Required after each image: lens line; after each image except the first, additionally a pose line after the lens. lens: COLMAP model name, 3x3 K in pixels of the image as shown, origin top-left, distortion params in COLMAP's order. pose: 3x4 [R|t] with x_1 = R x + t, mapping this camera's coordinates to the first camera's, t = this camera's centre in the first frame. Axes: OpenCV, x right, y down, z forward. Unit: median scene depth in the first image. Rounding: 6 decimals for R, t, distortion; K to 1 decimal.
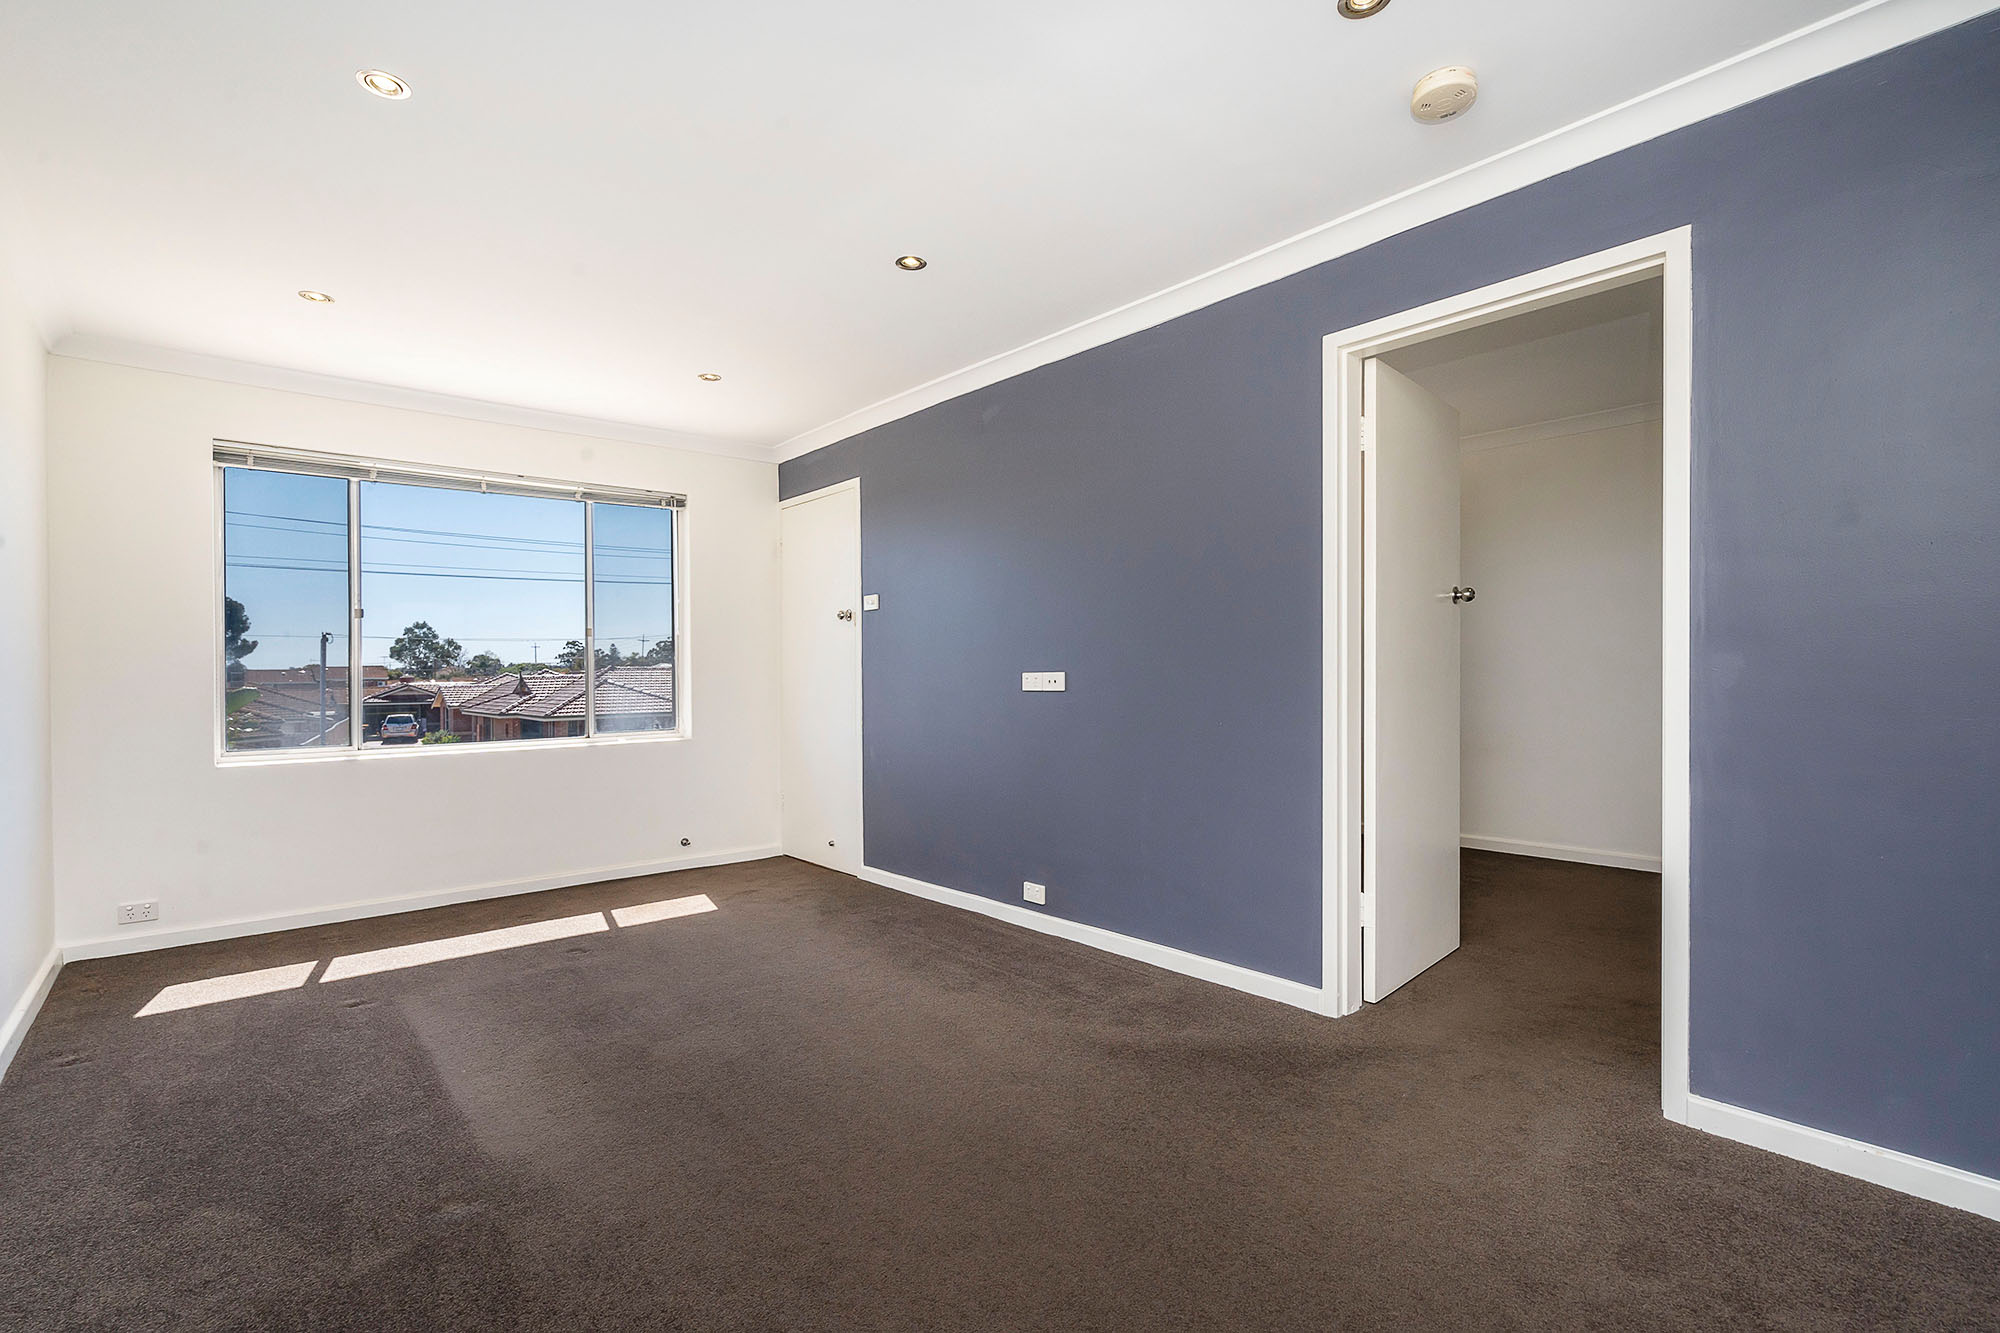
lens RADIAL K [[905.3, 0, 1013.3], [0, 905.3, 675.9], [0, 0, 1]] dist [-0.002032, -0.002188]
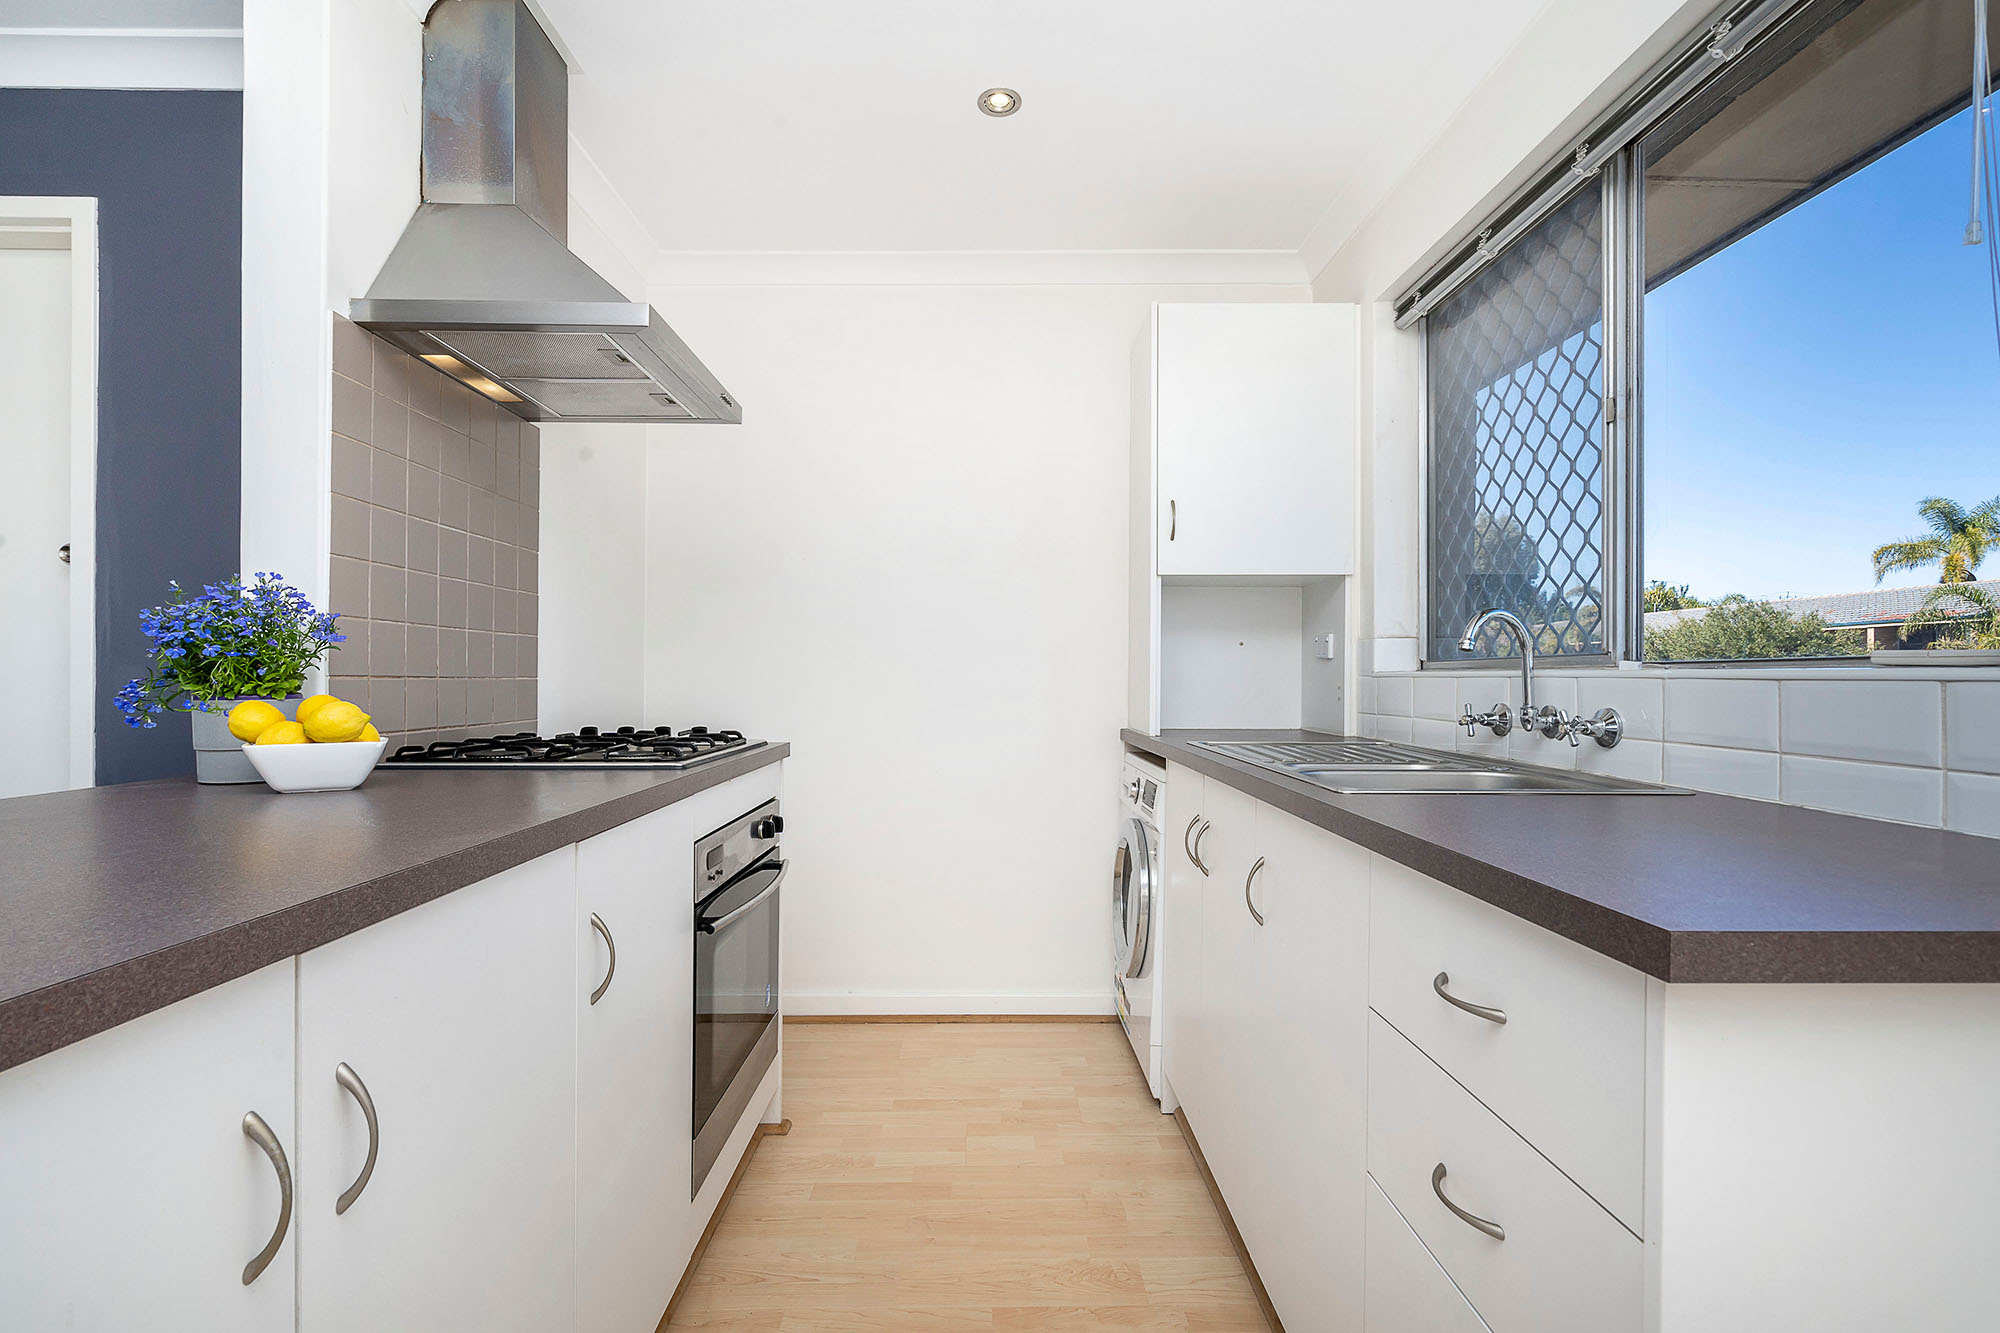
lens RADIAL K [[905.3, 0, 1003.7], [0, 905.3, 672.9], [0, 0, 1]] dist [-0.002032, -0.002188]
pose [[0.648350, 0.012482, 0.761240, 0.286818], [0.001182, 0.999848, -0.017401, 0.001367], [-0.761342, 0.012182, 0.648236, -0.132725]]
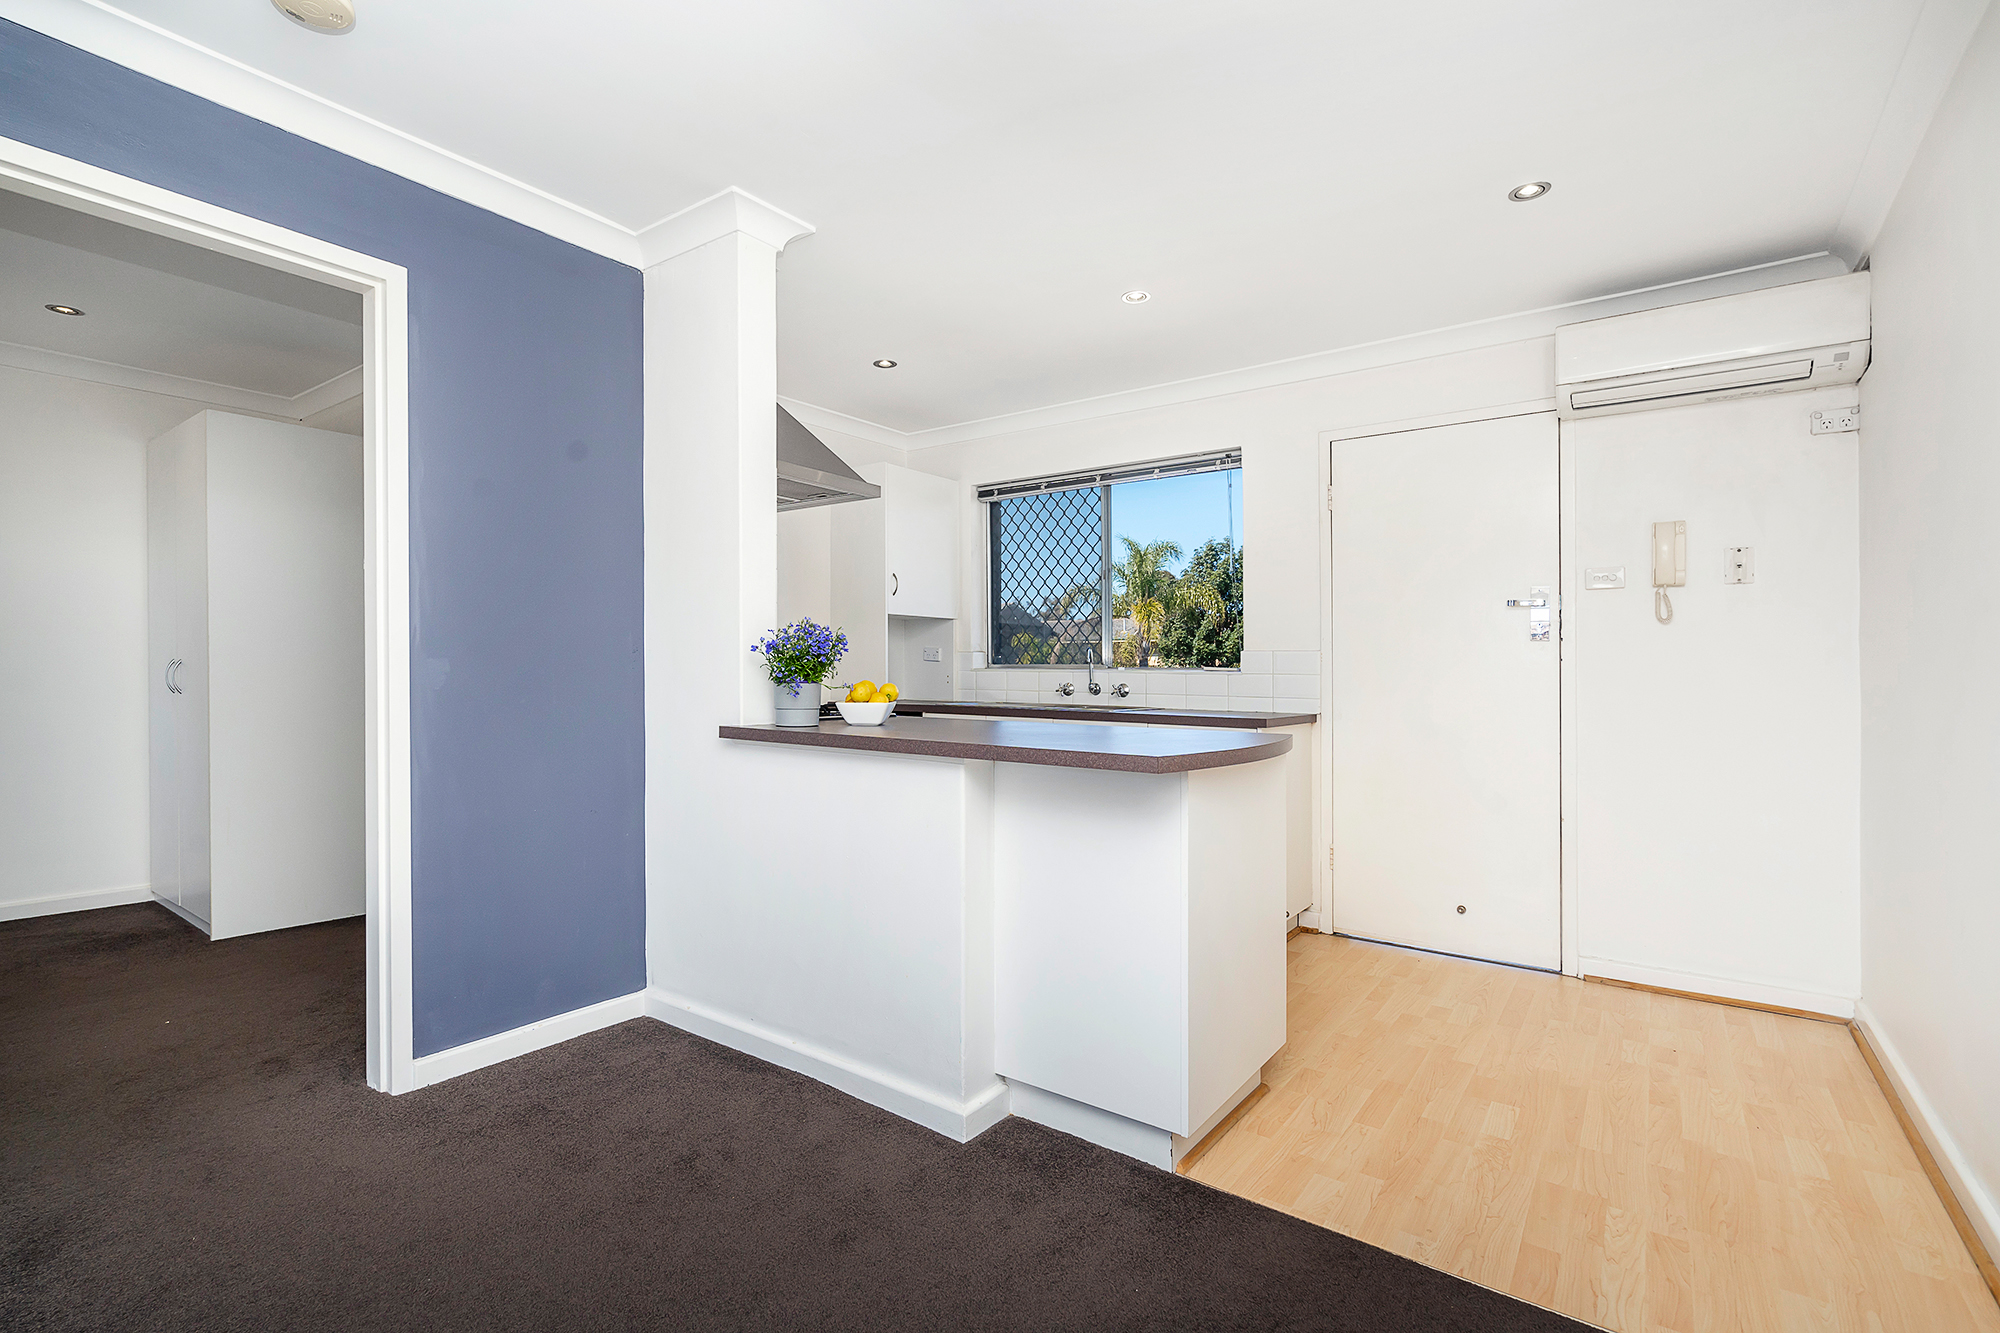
lens RADIAL K [[905.3, 0, 1003.4], [0, 905.3, 653.7], [0, 0, 1]] dist [-0.002032, -0.002188]
pose [[-0.221853, 0.020543, 0.974864, -0.213418], [-0.000038, 0.999778, -0.021077, -0.003000], [-0.975080, -0.004713, -0.221803, 0.233433]]
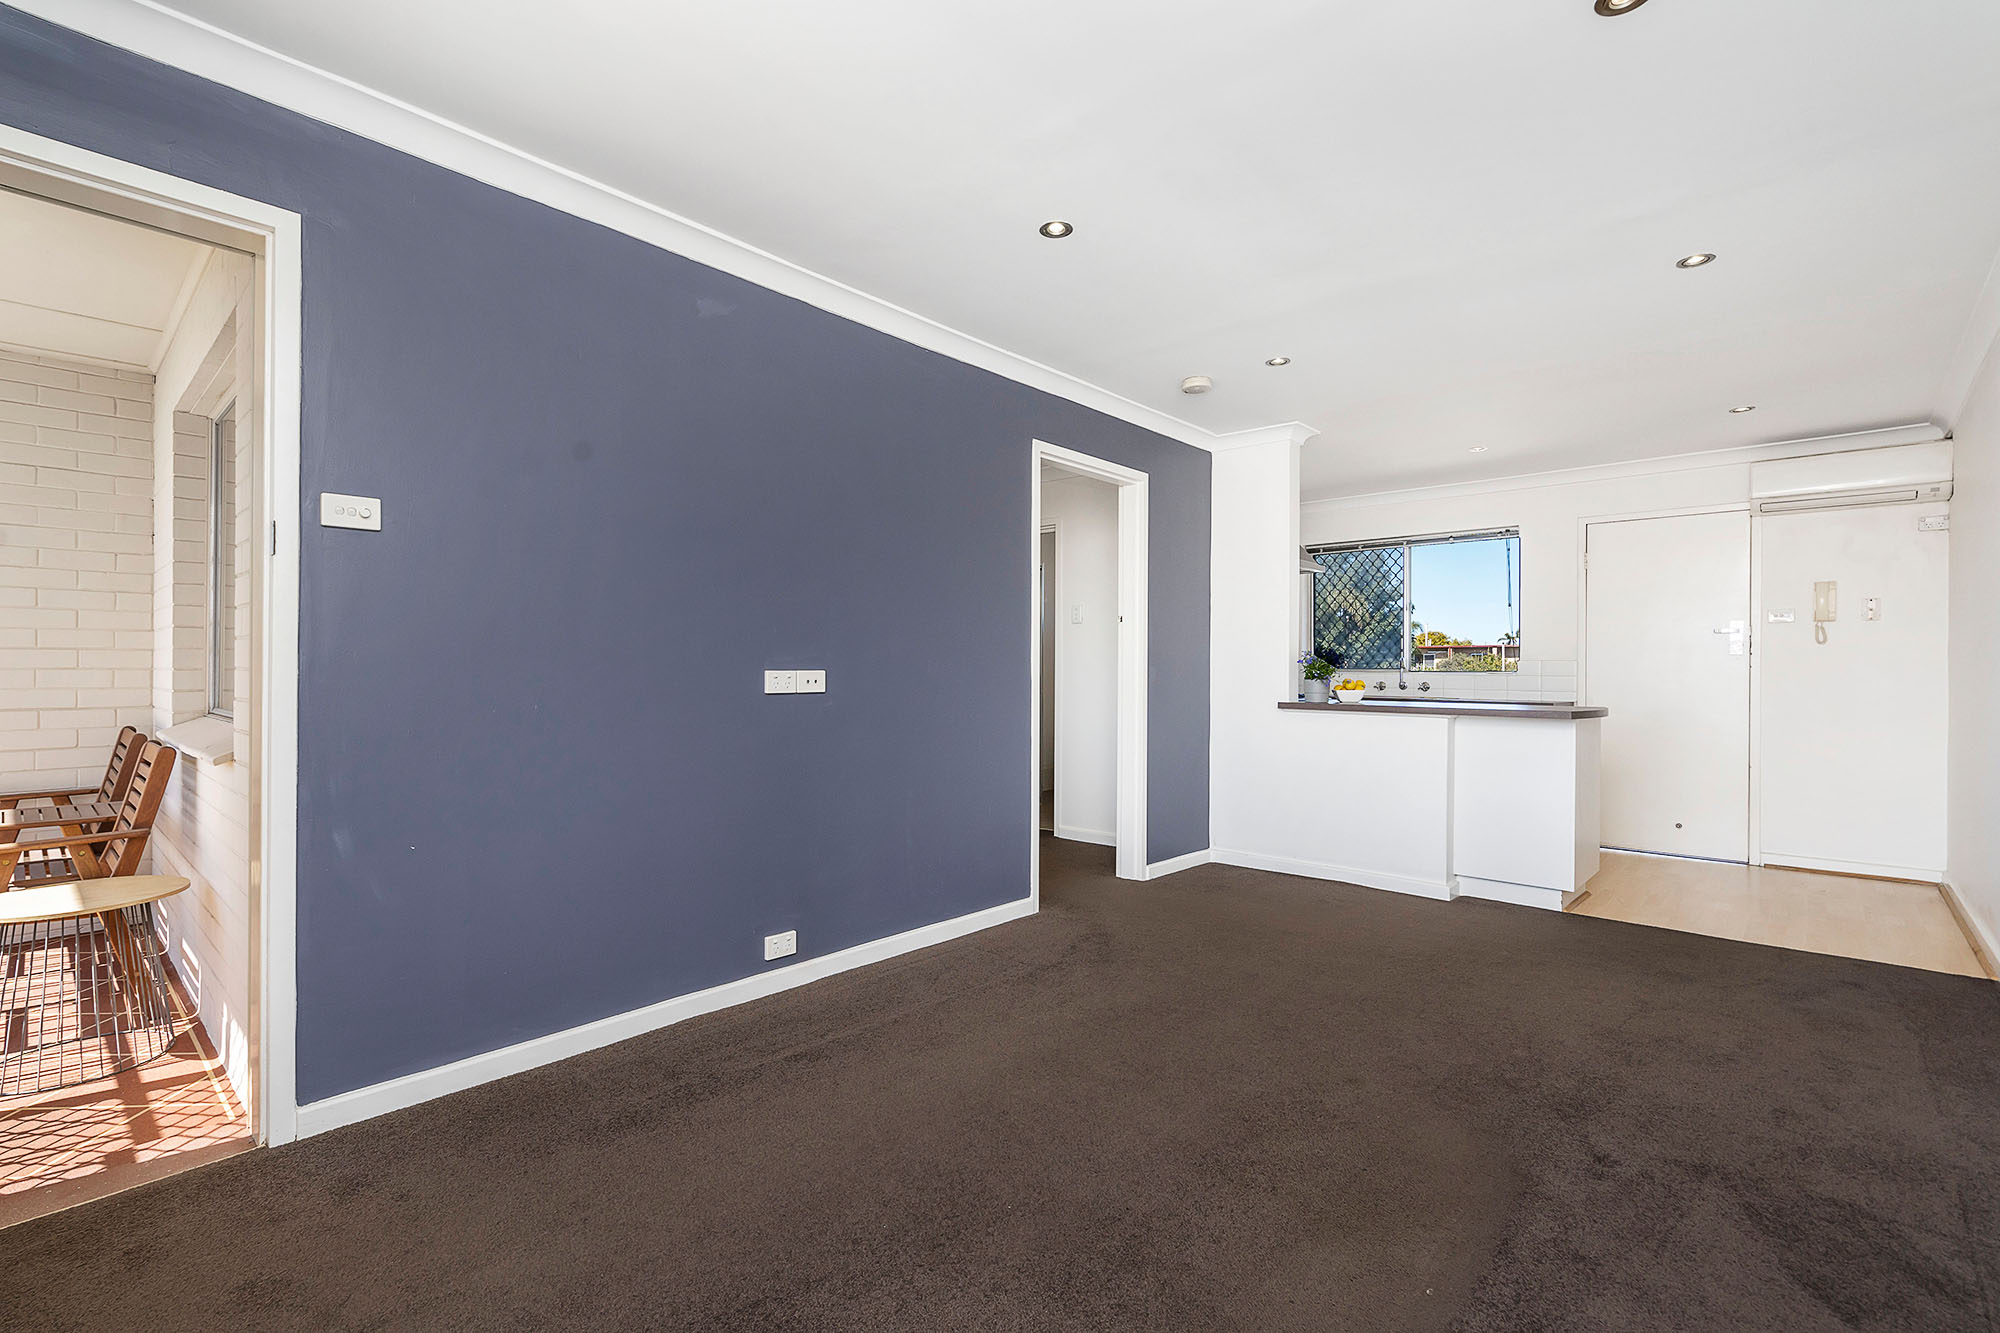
lens RADIAL K [[905.3, 0, 1001.9], [0, 905.3, 664.2], [0, 0, 1]] dist [-0.002032, -0.002188]
pose [[-0.117415, 0.011353, 0.993018, -0.633295], [-0.003342, 0.999924, -0.011827, -0.000394], [-0.993077, -0.004707, -0.117368, 0.715121]]
